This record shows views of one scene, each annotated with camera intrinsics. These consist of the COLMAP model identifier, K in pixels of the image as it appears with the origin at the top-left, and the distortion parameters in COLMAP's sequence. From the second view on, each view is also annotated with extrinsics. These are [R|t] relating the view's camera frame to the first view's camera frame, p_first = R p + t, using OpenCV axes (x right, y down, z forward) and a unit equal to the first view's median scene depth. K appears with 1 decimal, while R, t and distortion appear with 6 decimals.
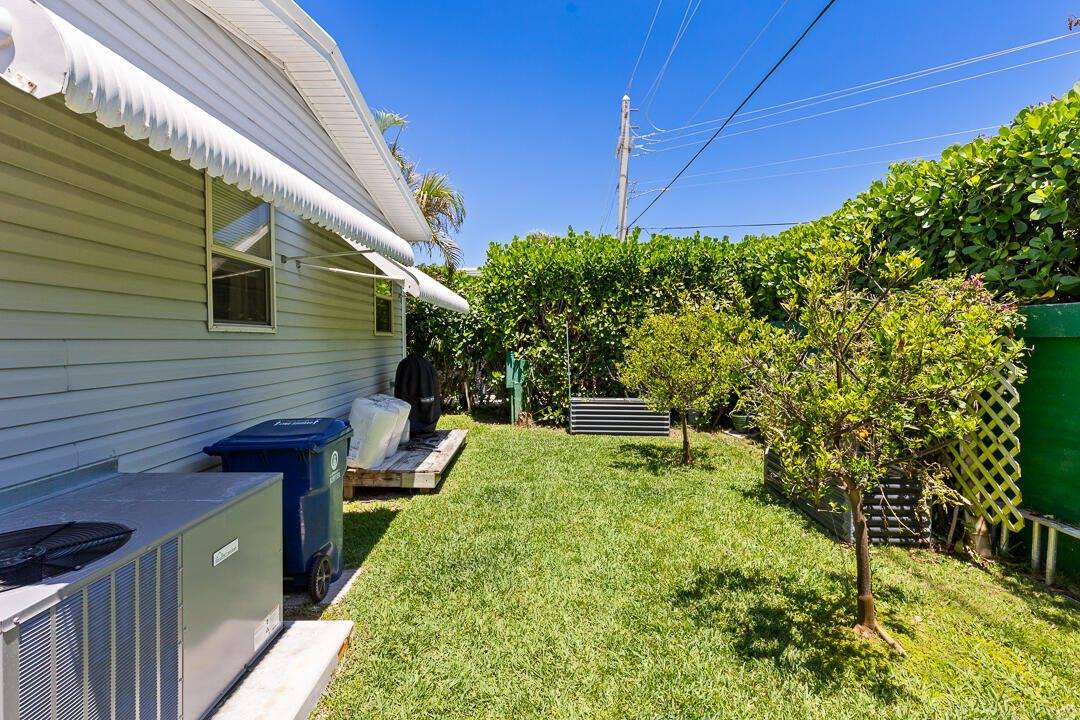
lens RADIAL K [[491.7, 0, 538.4], [0, 491.7, 342.4], [0, 0, 1]] dist [-0.000704, -0.001001]
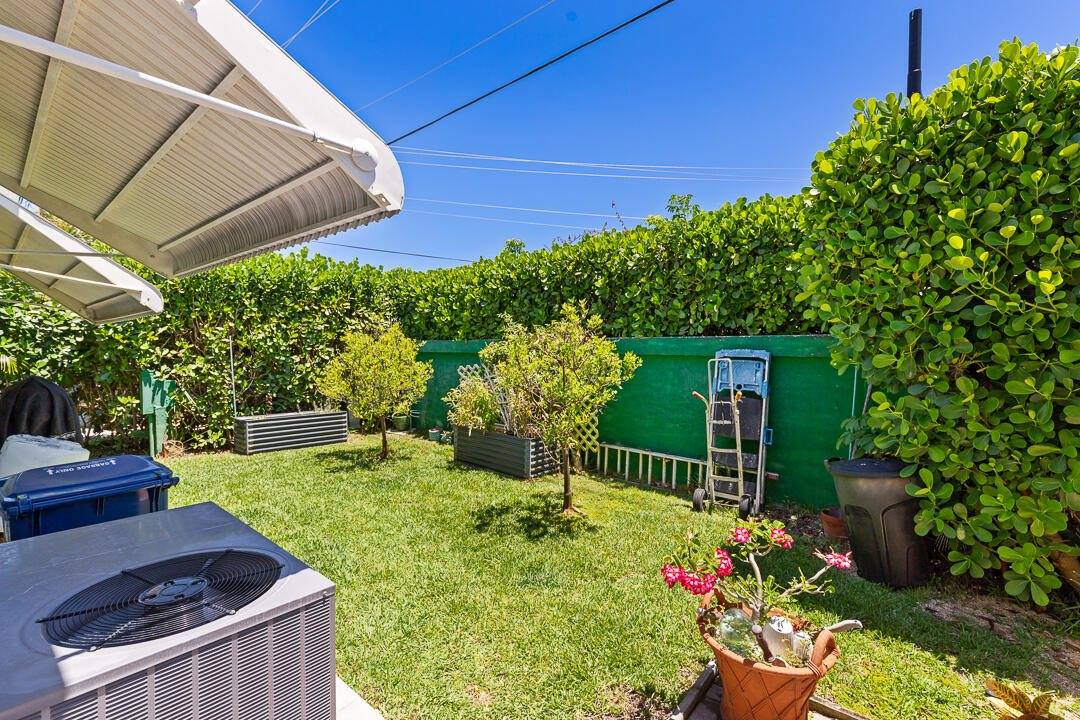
lens RADIAL K [[480.2, 0, 544.4], [0, 480.2, 357.4], [0, 0, 1]] dist [0.002269, 0.000133]
pose [[0.649853, -0.013762, 0.759935, -0.343273], [0.006961, 0.999902, 0.012155, -0.012652], [-0.760028, -0.002609, 0.649886, -0.056711]]
